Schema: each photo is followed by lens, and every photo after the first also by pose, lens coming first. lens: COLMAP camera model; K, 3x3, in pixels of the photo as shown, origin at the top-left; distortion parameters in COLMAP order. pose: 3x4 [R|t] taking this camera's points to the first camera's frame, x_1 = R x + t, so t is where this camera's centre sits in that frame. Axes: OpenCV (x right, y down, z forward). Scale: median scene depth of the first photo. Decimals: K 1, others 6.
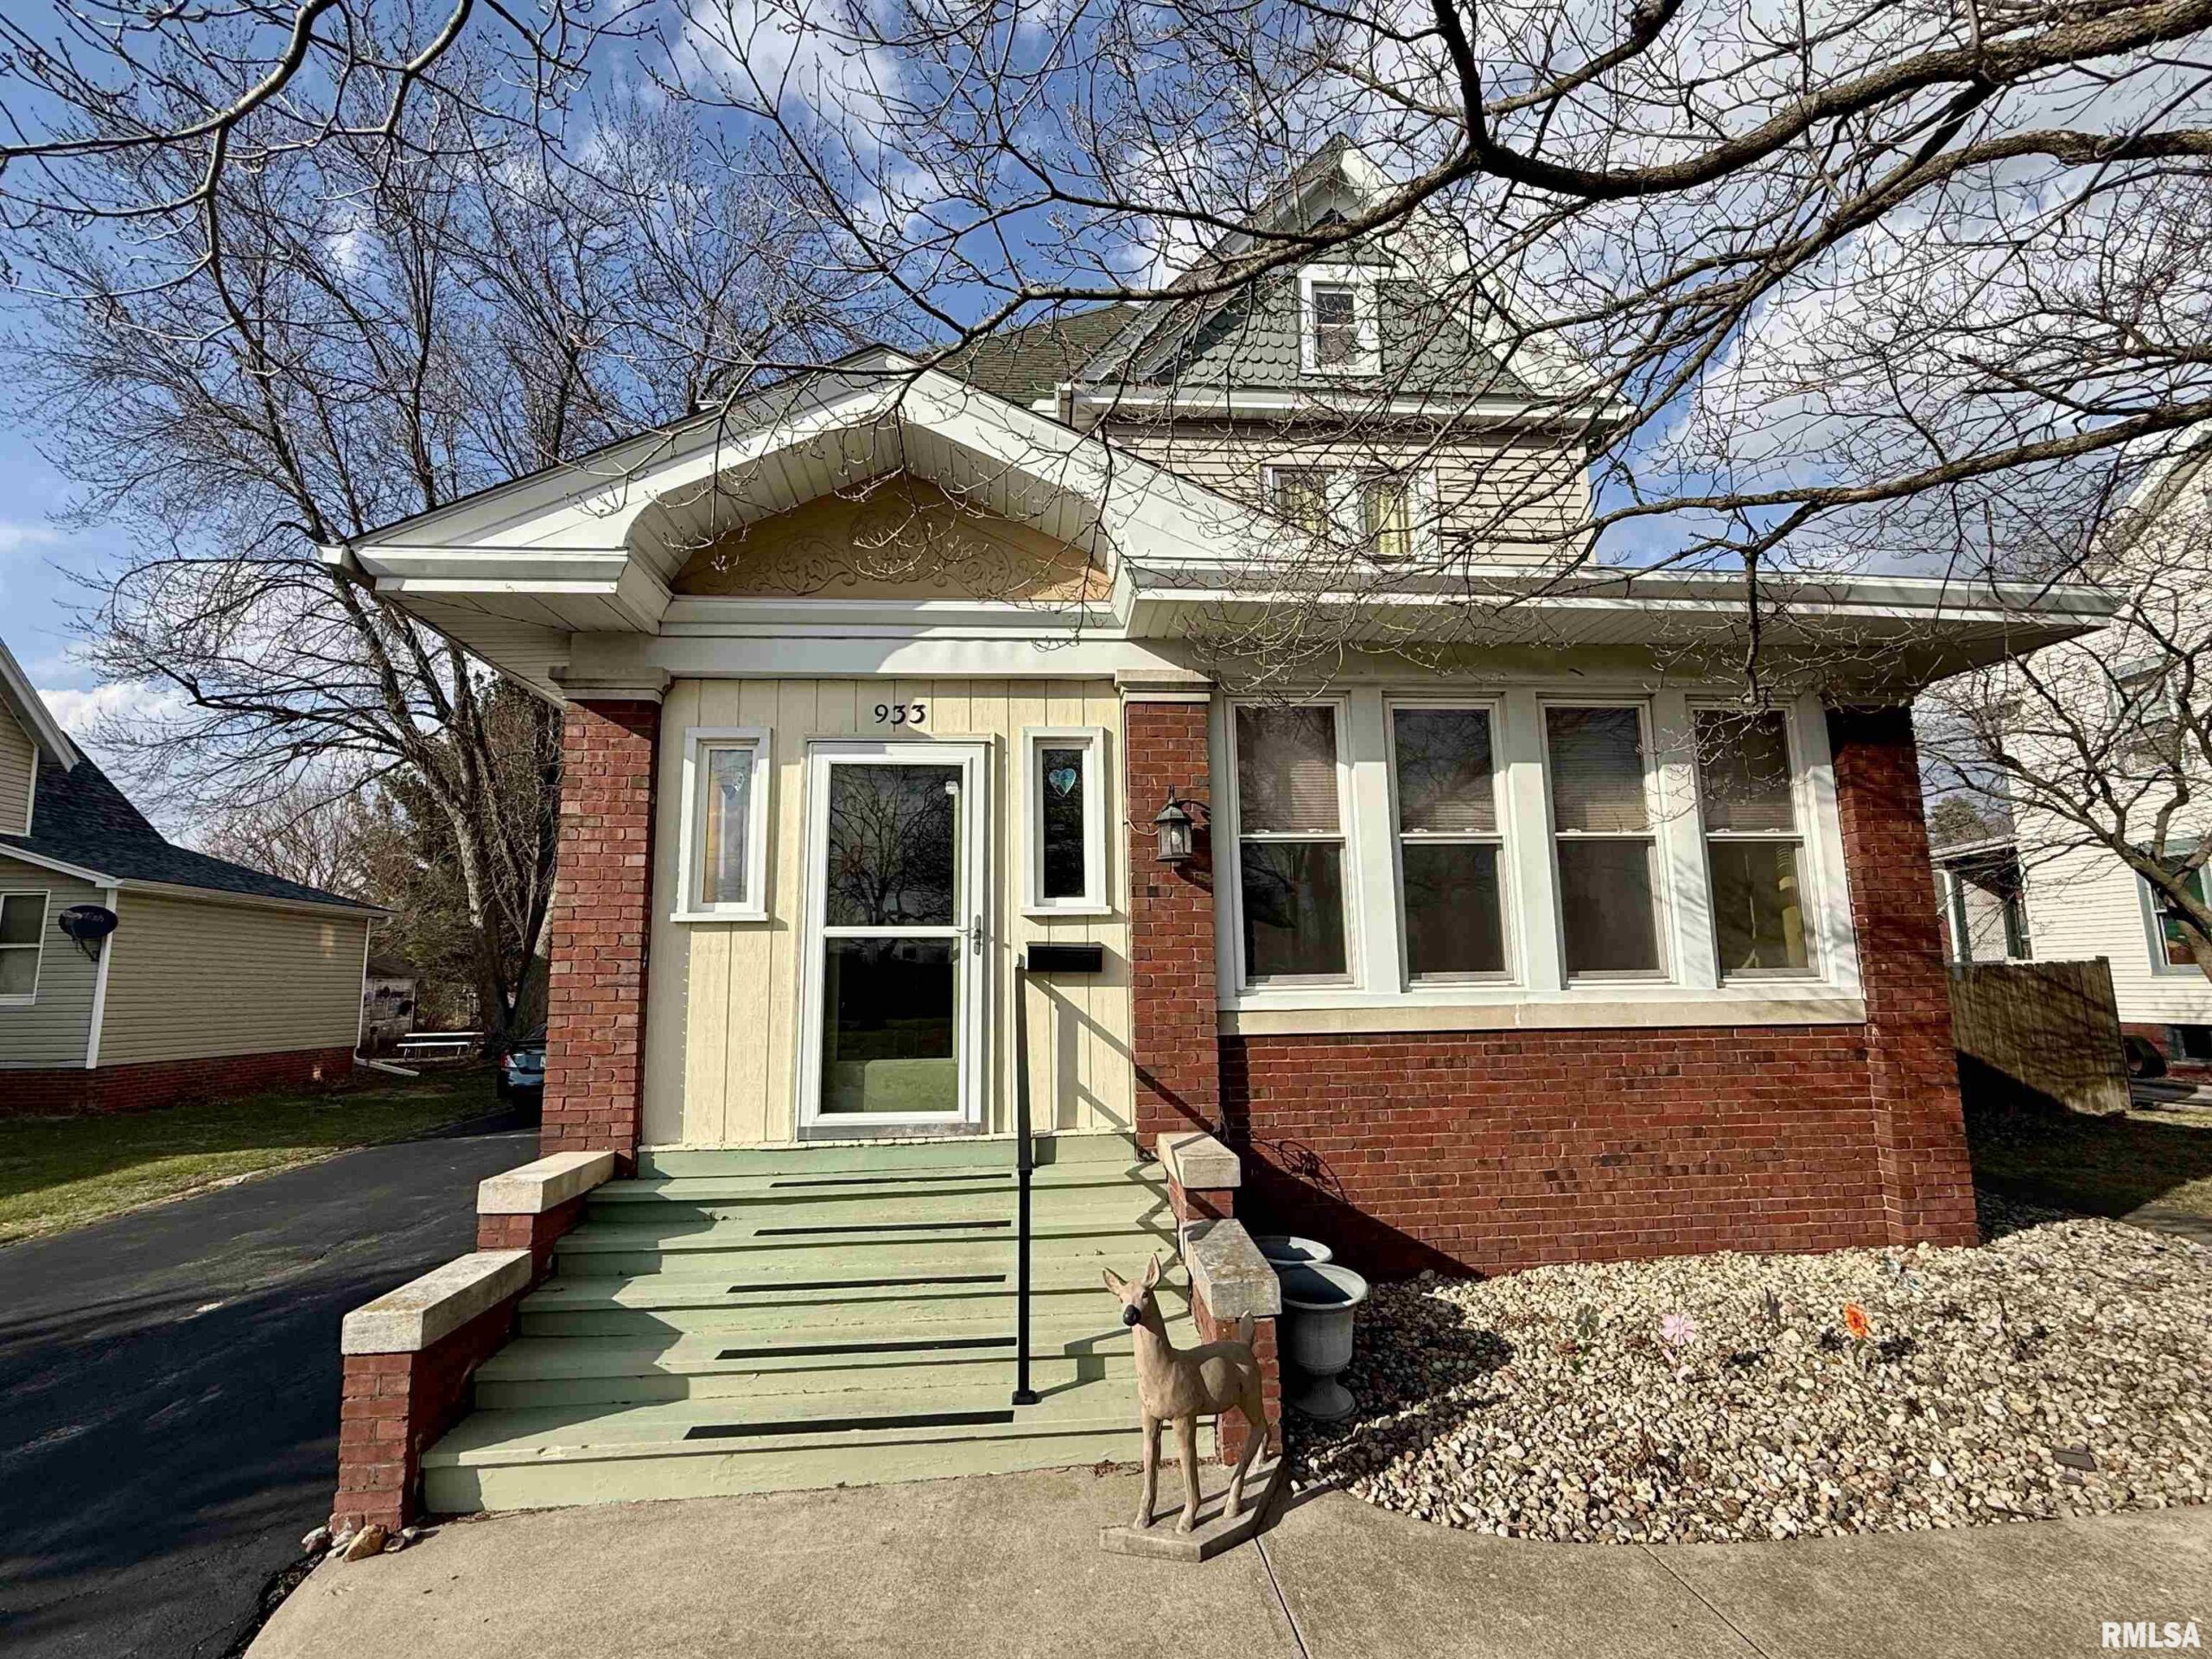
lens RADIAL K [[1035.2, 0, 1106.0], [0, 1035.2, 829.5], [0, 0, 1]] dist [-0.000558, 0.000044]
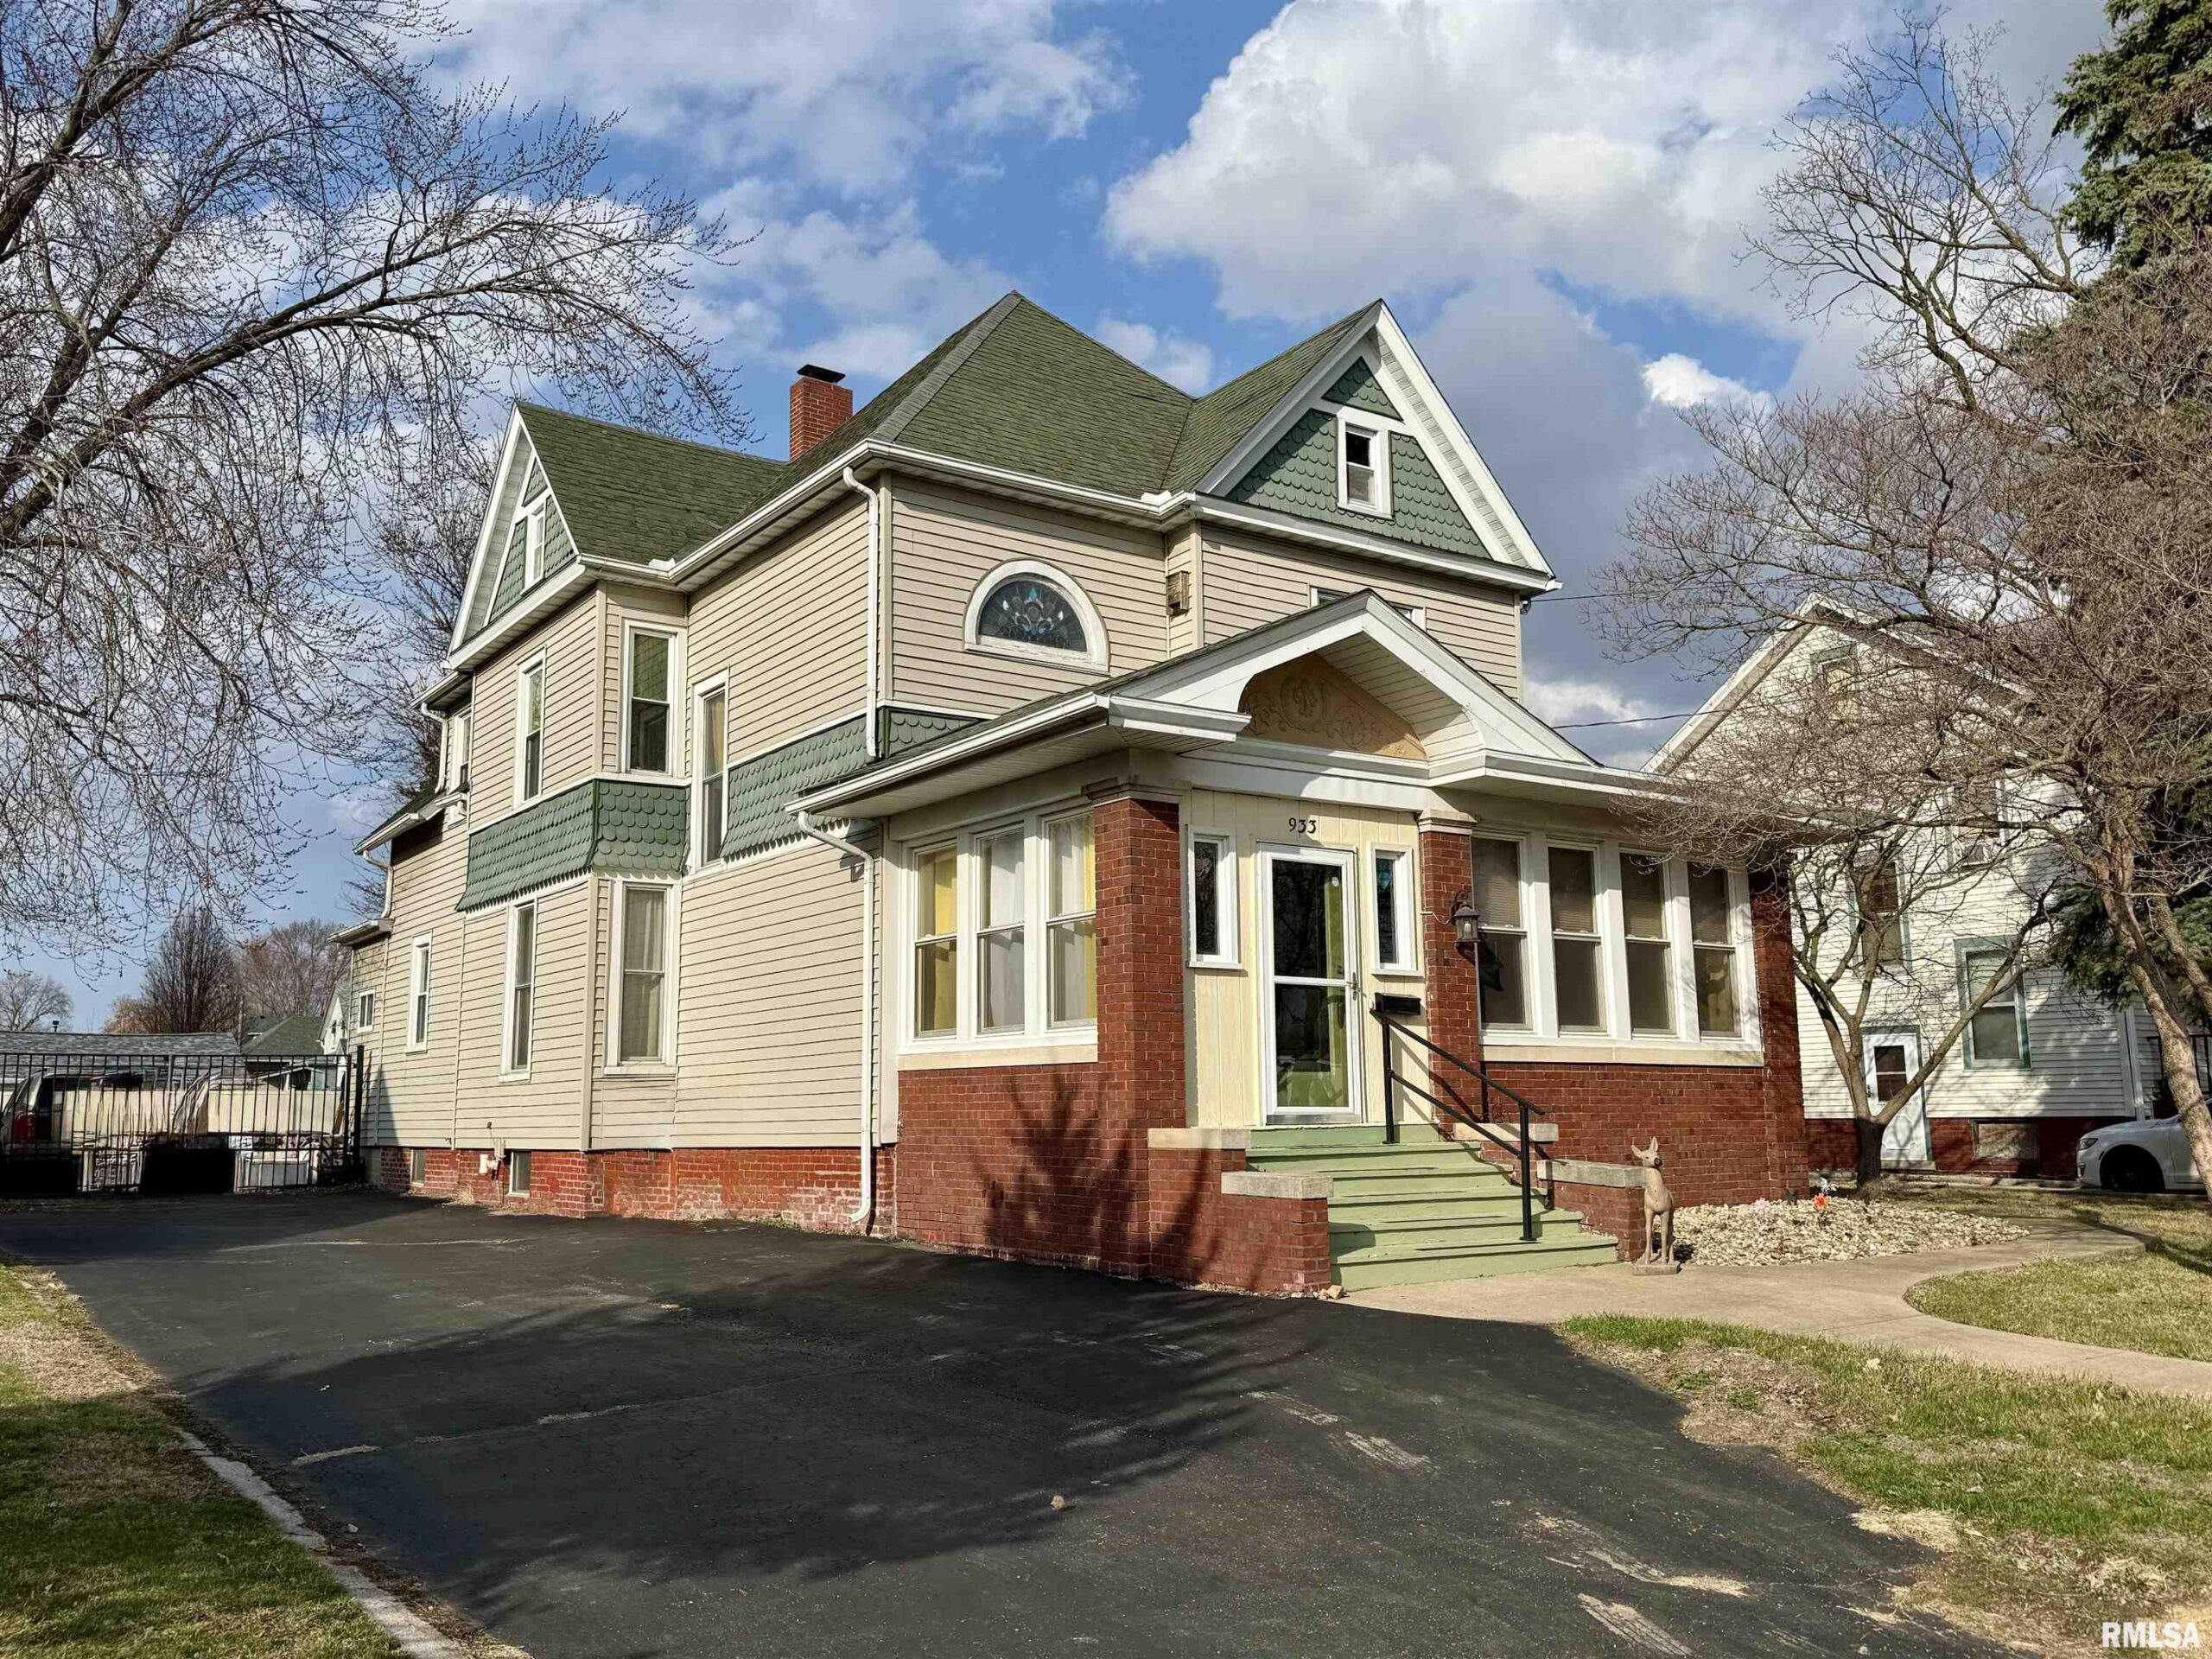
lens RADIAL K [[1762.1, 0, 1106.0], [0, 1762.1, 829.5], [0, 0, 1]] dist [0.138036, 0.000374]
pose [[0.861569, 0.086044, 0.500295, -1.614706], [-0.079785, 0.996234, -0.033939, -0.004430], [-0.501331, -0.010675, 0.865189, -0.925067]]
